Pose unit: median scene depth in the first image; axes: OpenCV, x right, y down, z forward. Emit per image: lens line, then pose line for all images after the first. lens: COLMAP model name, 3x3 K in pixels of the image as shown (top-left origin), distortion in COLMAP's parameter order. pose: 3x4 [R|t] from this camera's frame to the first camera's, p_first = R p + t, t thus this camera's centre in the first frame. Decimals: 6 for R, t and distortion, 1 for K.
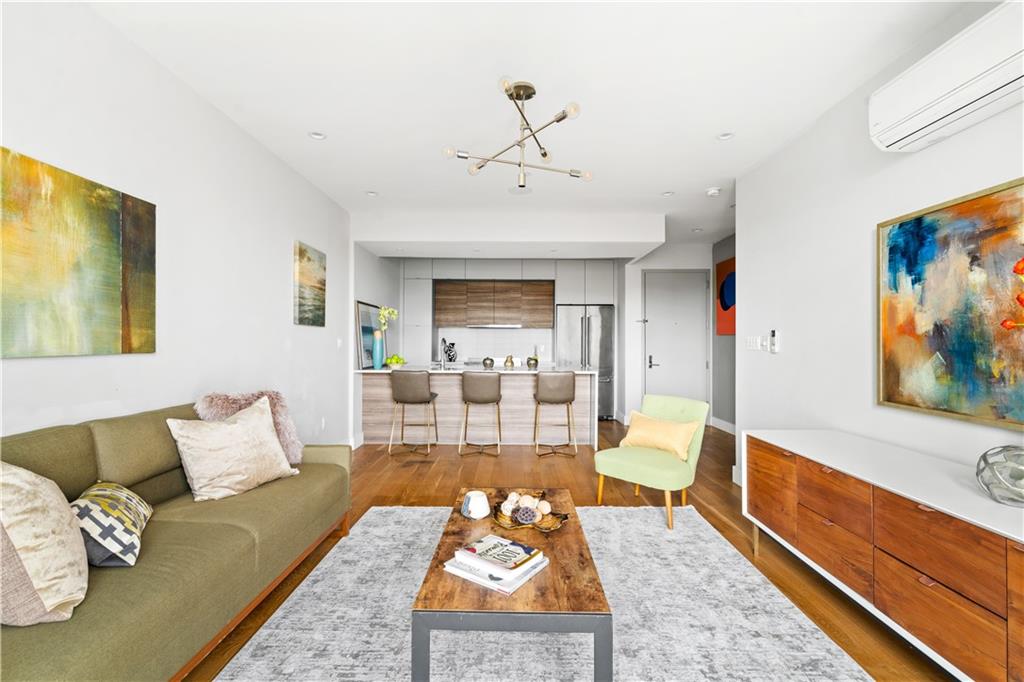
lens RADIAL K [[445.6, 0, 509.1], [0, 445.6, 338.6], [0, 0, 1]] dist [0.003056, -0.000989]
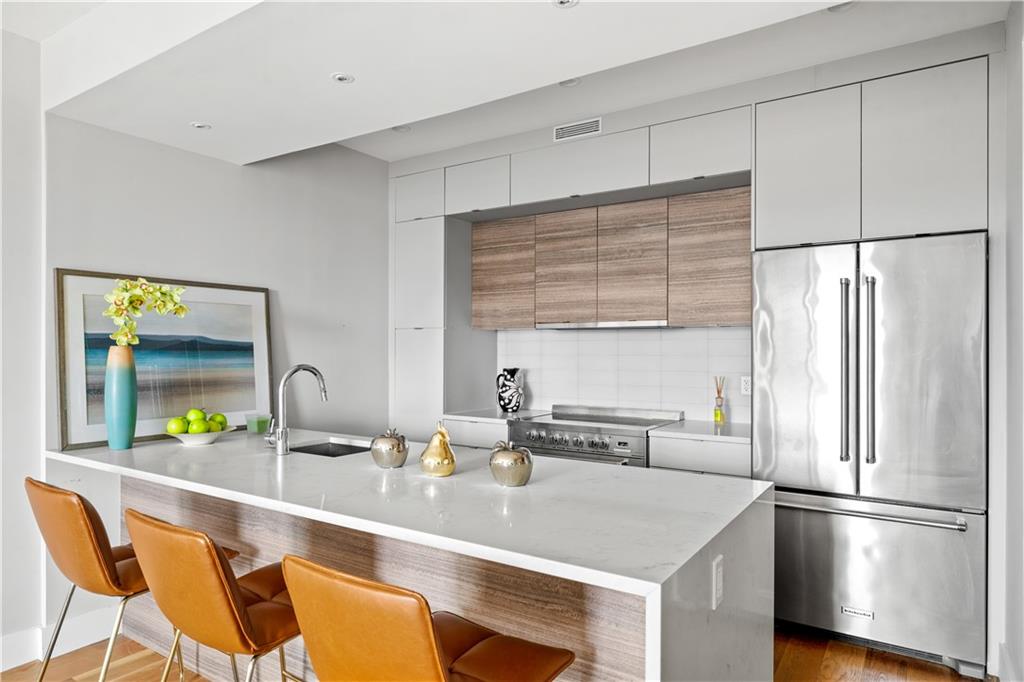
lens RADIAL K [[621.1, 0, 511.9], [0, 621.1, 344.4], [0, 0, 1]] dist [0.002133, 0.000219]
pose [[0.832036, -0.006837, -0.554680, 0.431797], [0.004009, 0.999972, -0.006312, -0.018703], [0.554708, 0.003028, 0.832040, 1.159188]]
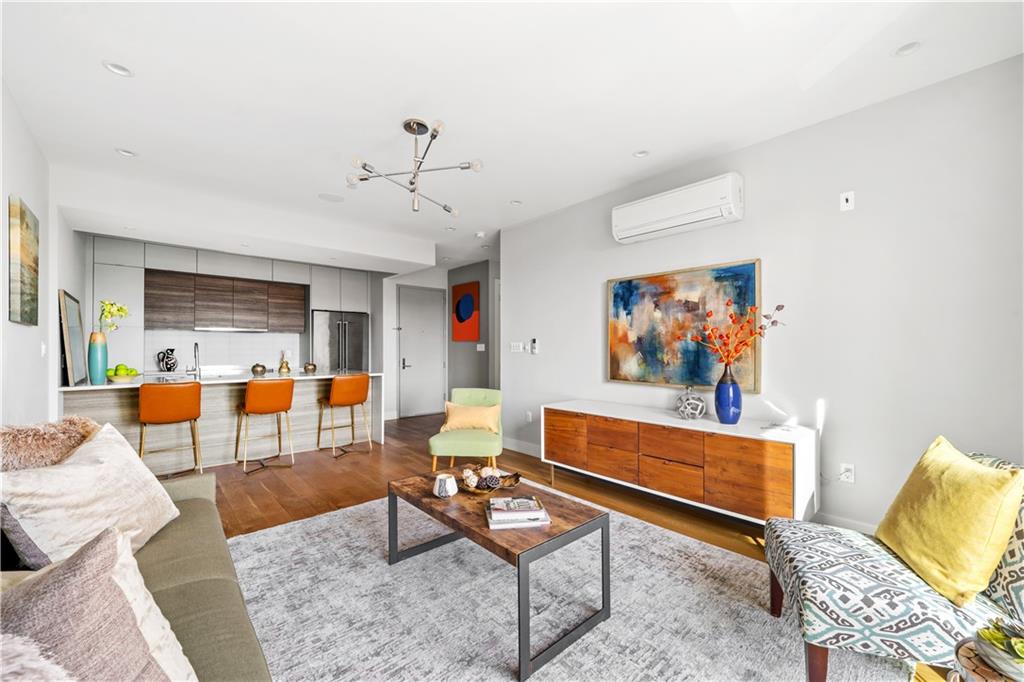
lens RADIAL K [[404.8, 0, 509.7], [0, 404.8, 345.8], [0, 0, 1]] dist [0.001824, -0.000367]
pose [[0.731317, -0.001029, 0.682037, -0.400757], [-0.002464, 0.999988, 0.004150, -0.000521], [-0.682034, -0.004716, 0.731306, 0.061479]]
